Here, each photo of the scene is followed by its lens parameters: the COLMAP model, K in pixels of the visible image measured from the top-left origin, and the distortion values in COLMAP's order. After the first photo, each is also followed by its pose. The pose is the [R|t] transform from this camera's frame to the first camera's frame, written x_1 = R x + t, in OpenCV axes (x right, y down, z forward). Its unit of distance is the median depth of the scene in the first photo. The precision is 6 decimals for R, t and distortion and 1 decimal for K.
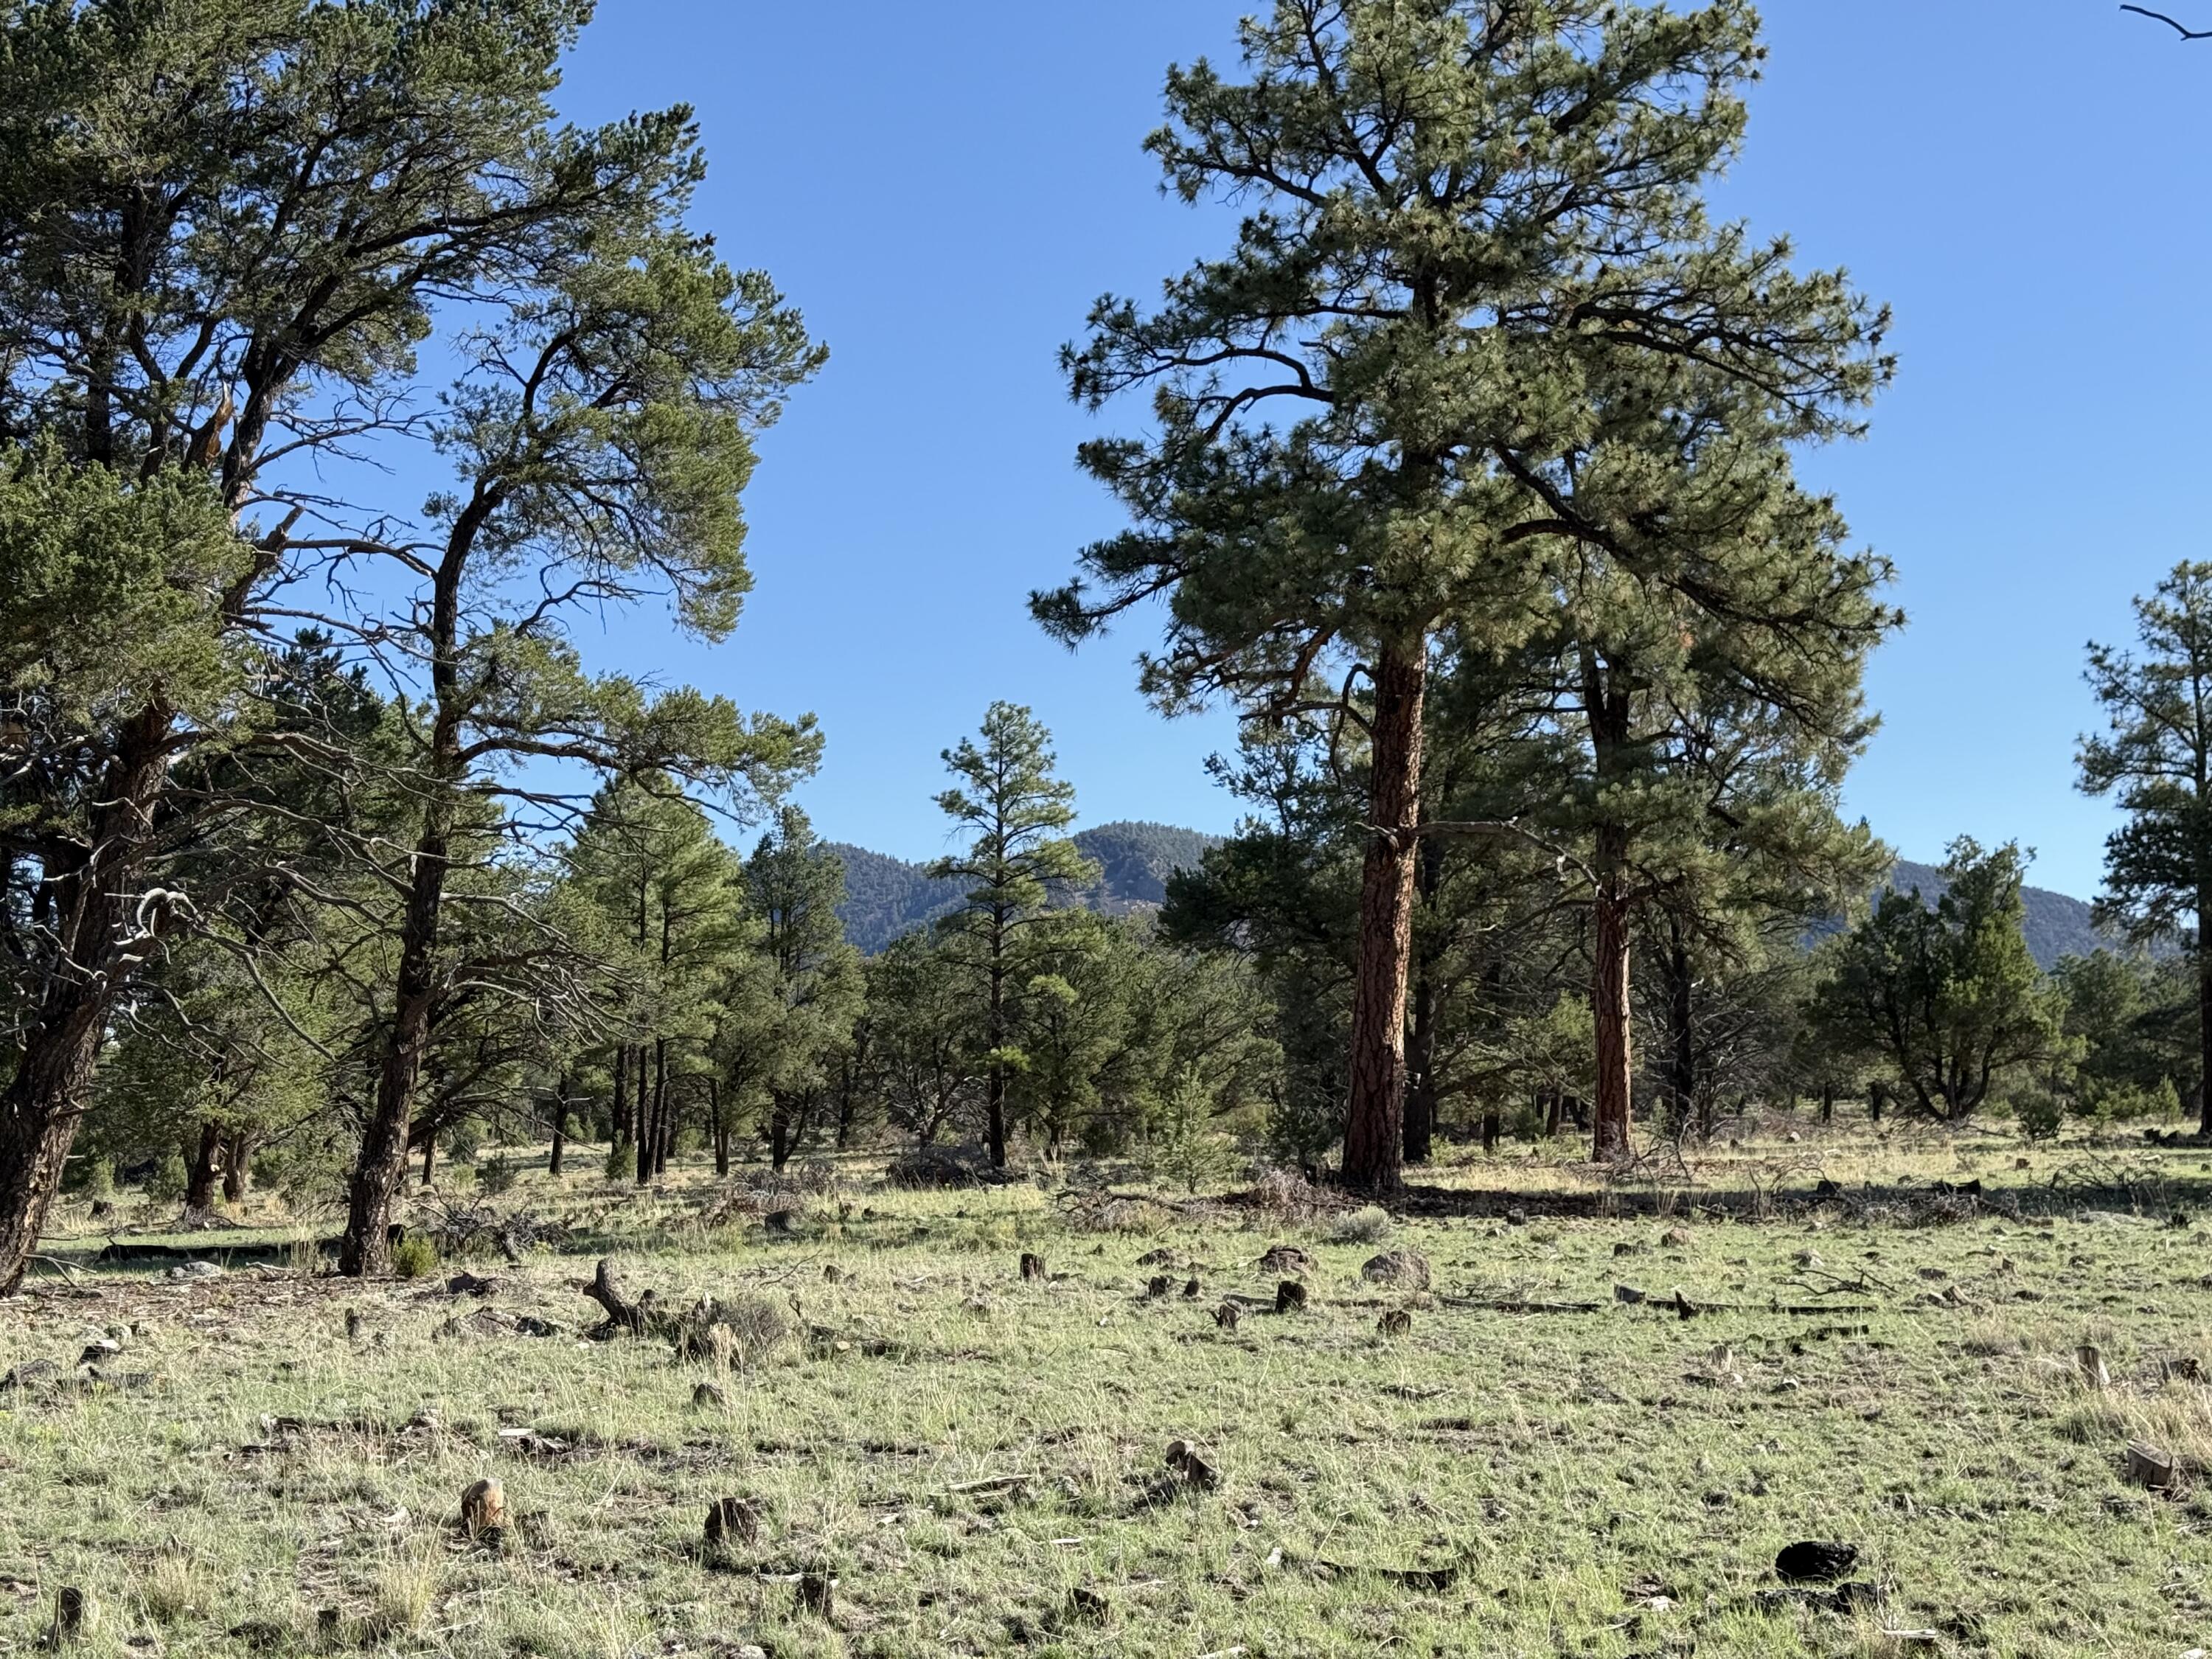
lens RADIAL K [[3102.0, 0, 1102.1], [0, 3102.0, 841.2], [0, 0, 1]] dist [0.127675, 0.000000]
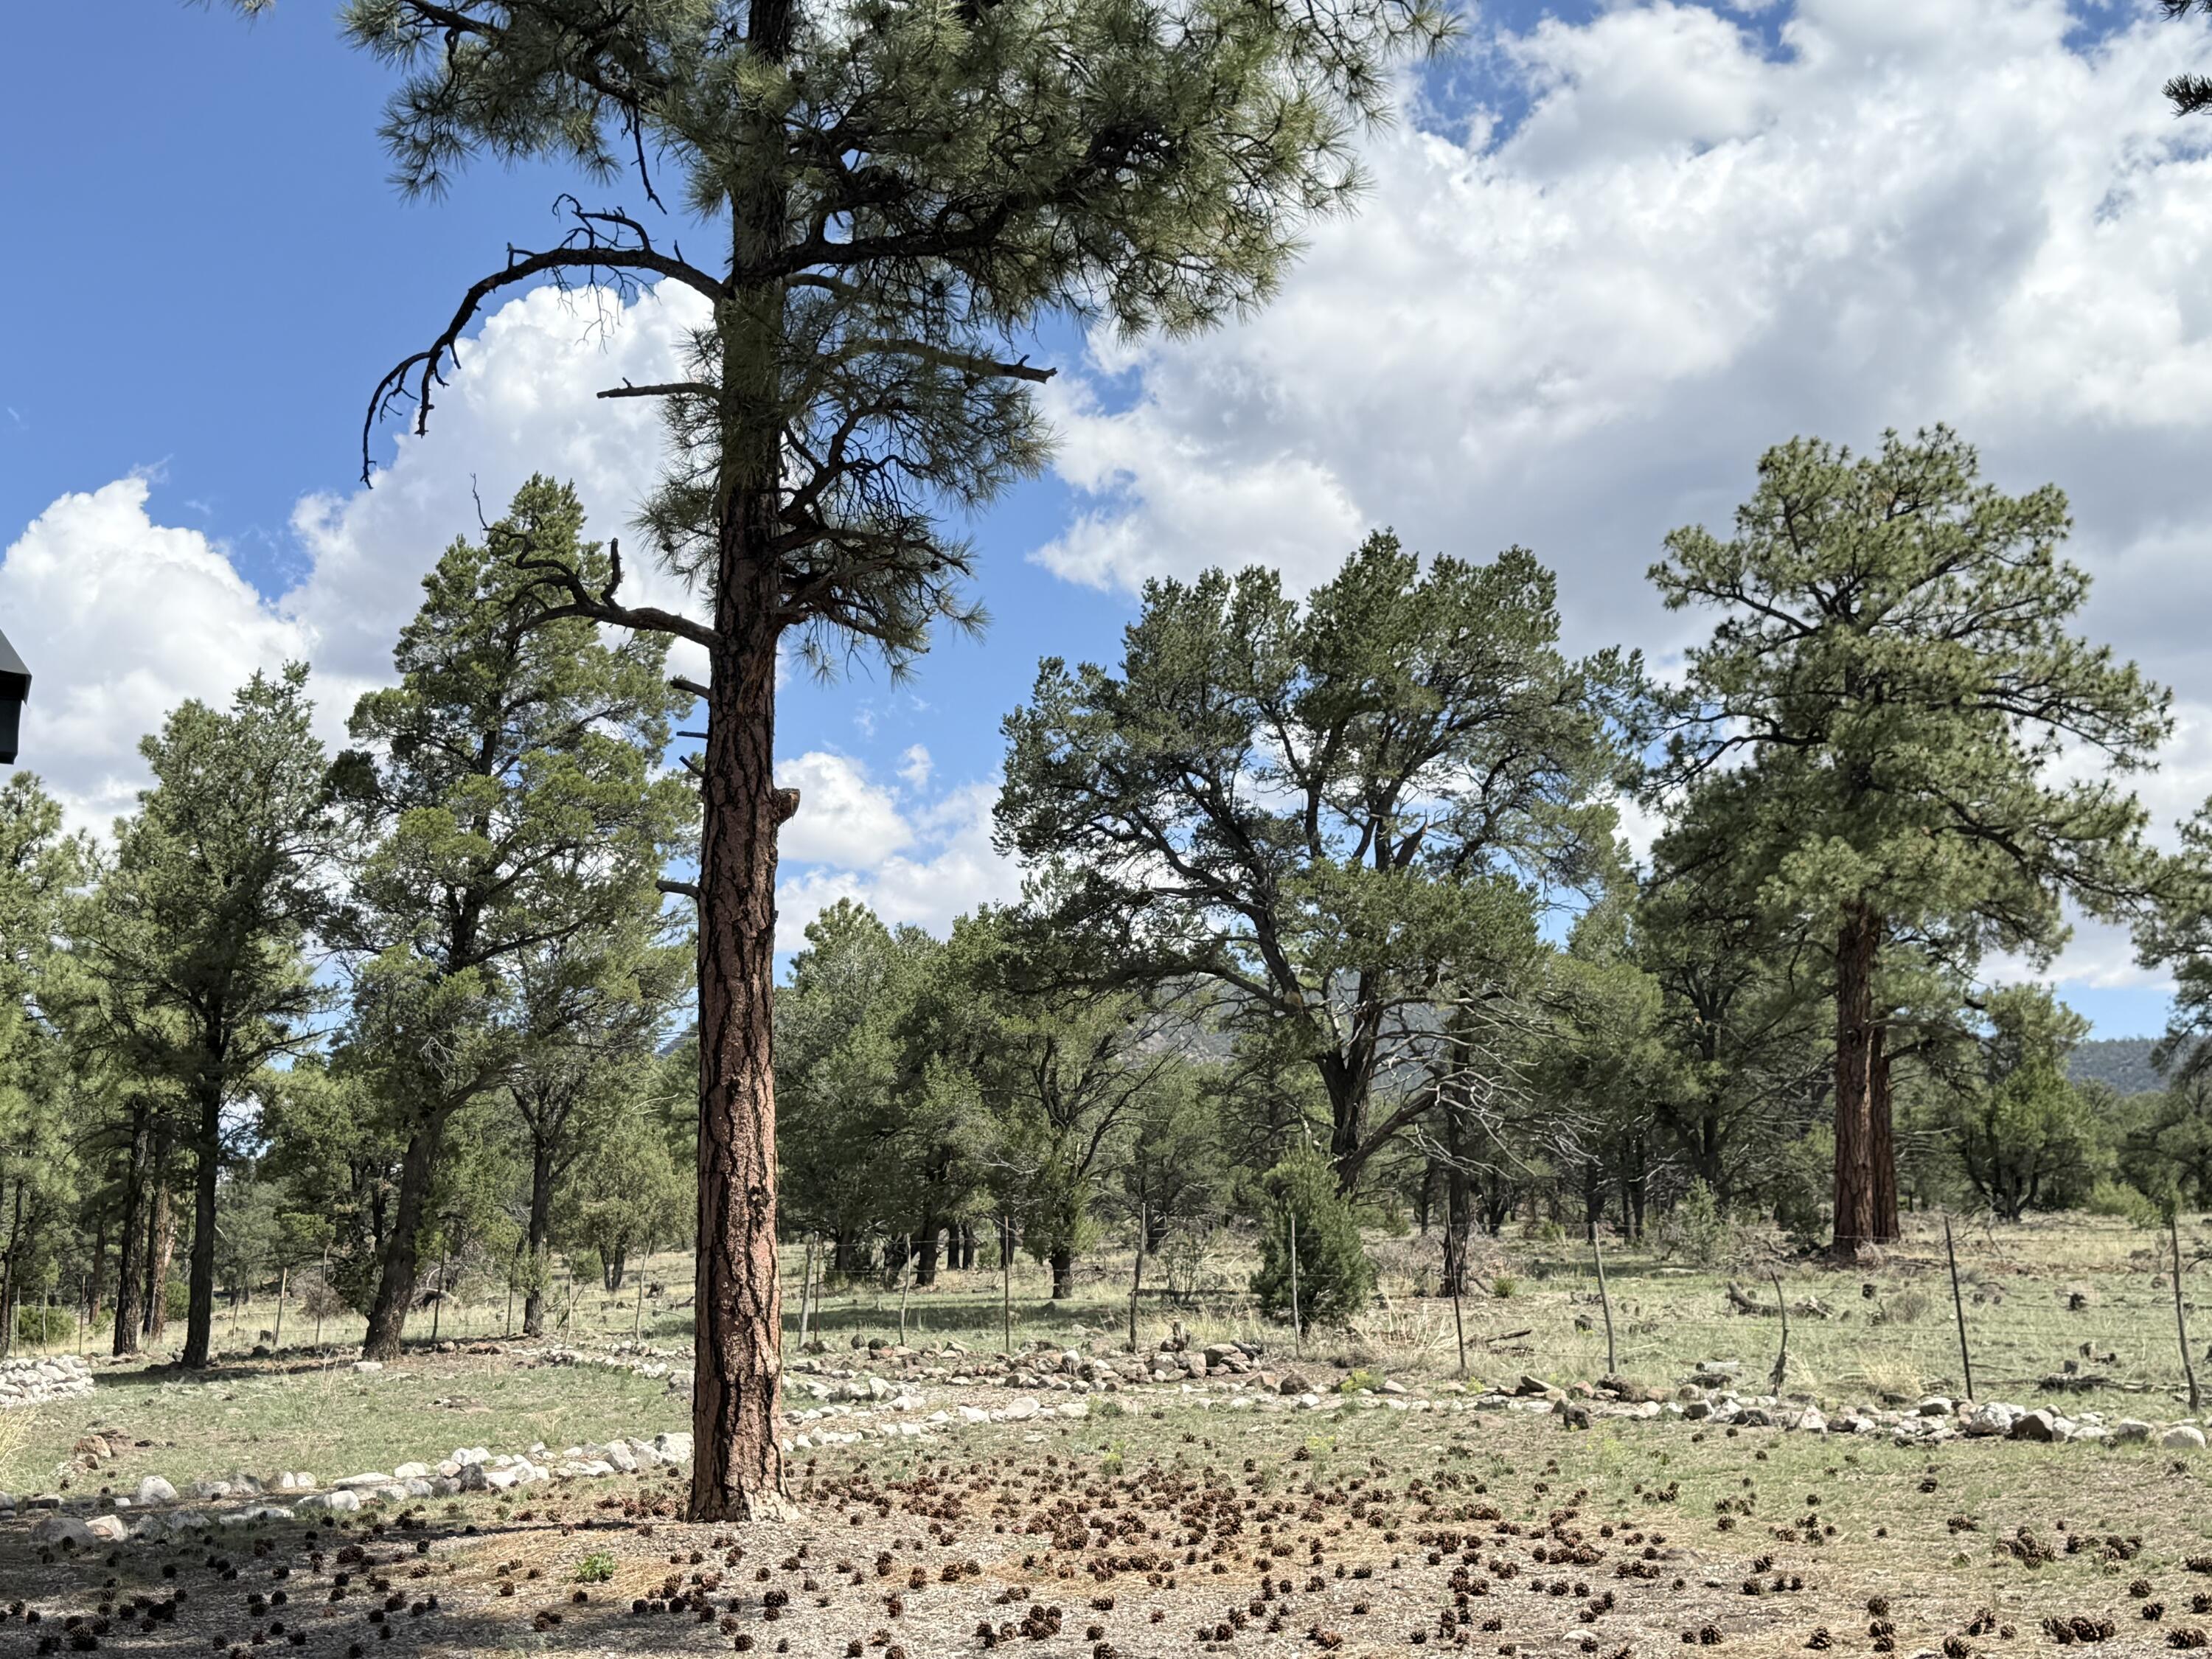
lens RADIAL K [[2755.2, 0, 1095.1], [0, 2755.2, 841.4], [0, 0, 1]] dist [0.123078, 0.000000]
pose [[0.999887, -0.008412, 0.012450, -0.293939], [0.009008, 0.998779, -0.048580, -0.029697], [-0.012026, 0.048687, 0.998742, -0.375953]]
